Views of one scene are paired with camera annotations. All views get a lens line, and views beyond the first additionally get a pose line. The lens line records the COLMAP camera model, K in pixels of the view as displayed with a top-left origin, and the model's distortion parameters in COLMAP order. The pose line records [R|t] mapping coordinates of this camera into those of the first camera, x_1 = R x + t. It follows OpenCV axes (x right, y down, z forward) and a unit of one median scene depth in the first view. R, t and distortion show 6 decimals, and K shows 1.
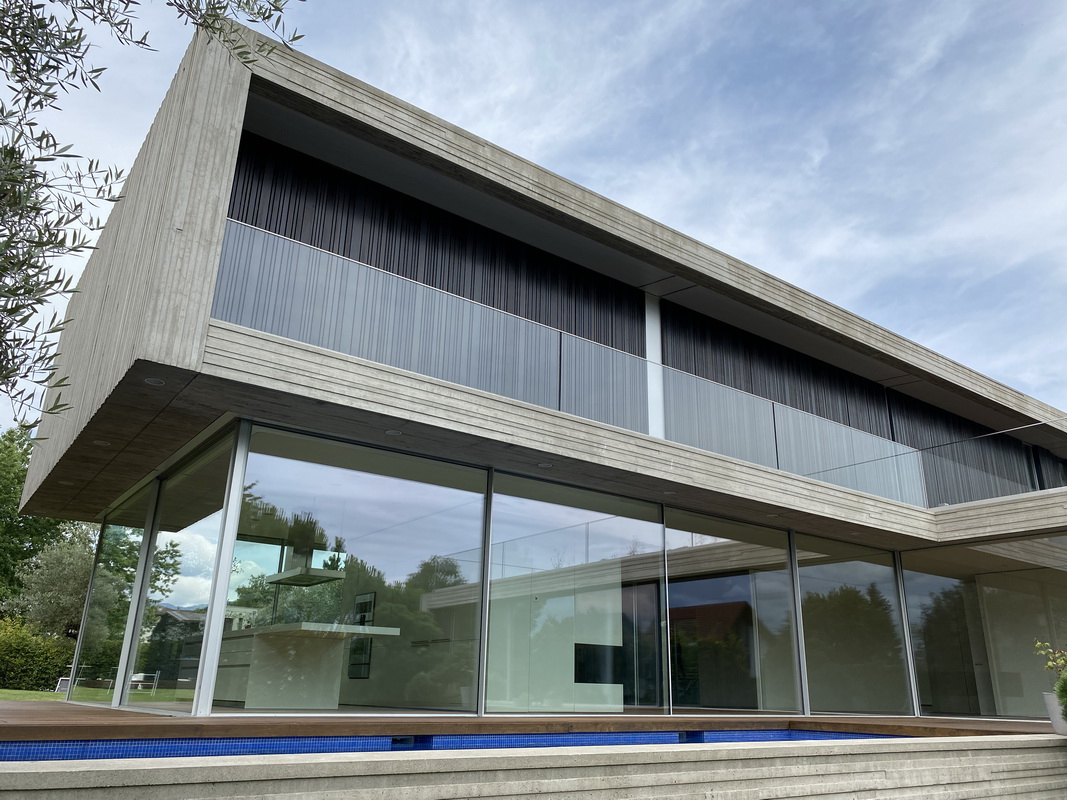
lens RADIAL K [[819.0, 0, 533.5], [0, 819.0, 400.0], [0, 0, 1]] dist [0.009984, -0.010133]
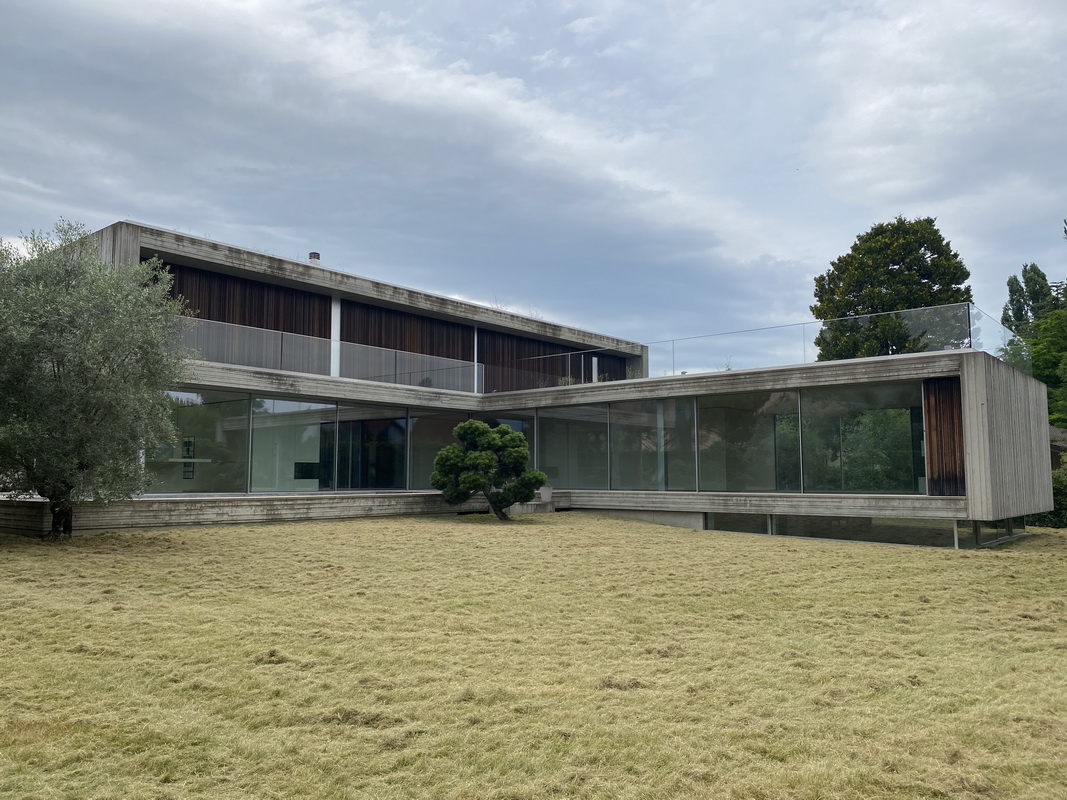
lens RADIAL K [[819.0, 0, 533.5], [0, 819.0, 400.0], [0, 0, 1]] dist [0.009984, -0.010133]
pose [[0.970760, 0.003355, 0.240027, 0.144517], [-0.061635, 0.969865, 0.235719, -0.421794], [-0.232003, -0.243621, 0.941713, -1.174281]]
